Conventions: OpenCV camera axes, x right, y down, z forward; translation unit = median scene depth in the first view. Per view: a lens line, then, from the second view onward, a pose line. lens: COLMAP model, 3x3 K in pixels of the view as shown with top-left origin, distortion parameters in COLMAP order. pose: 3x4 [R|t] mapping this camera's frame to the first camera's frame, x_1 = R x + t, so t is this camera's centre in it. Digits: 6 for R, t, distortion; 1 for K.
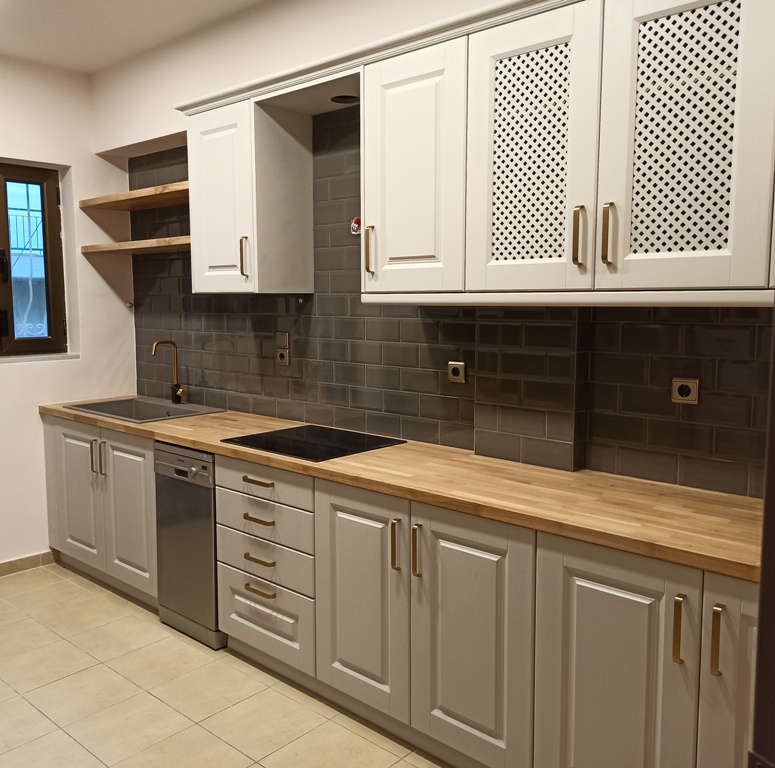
lens RADIAL K [[727.4, 0, 384.0], [0, 727.4, 380.9], [0, 0, 1]] dist [0.013665, 0.000000]
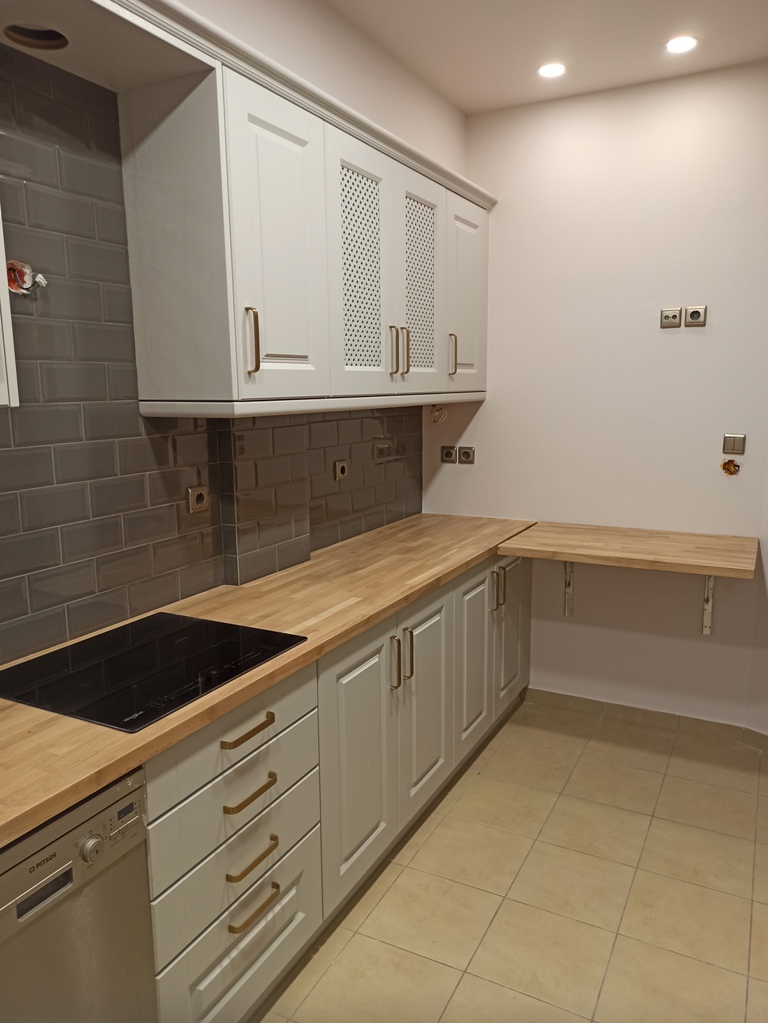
lens RADIAL K [[759.6, 0, 382.2], [0, 759.6, 504.0], [0, 0, 1]] dist [0.035165, -0.009354]
pose [[-0.244172, -0.148805, 0.958247, -0.803157], [0.114048, 0.976892, 0.180762, -0.143603], [-0.963002, 0.153424, -0.221559, 1.069767]]
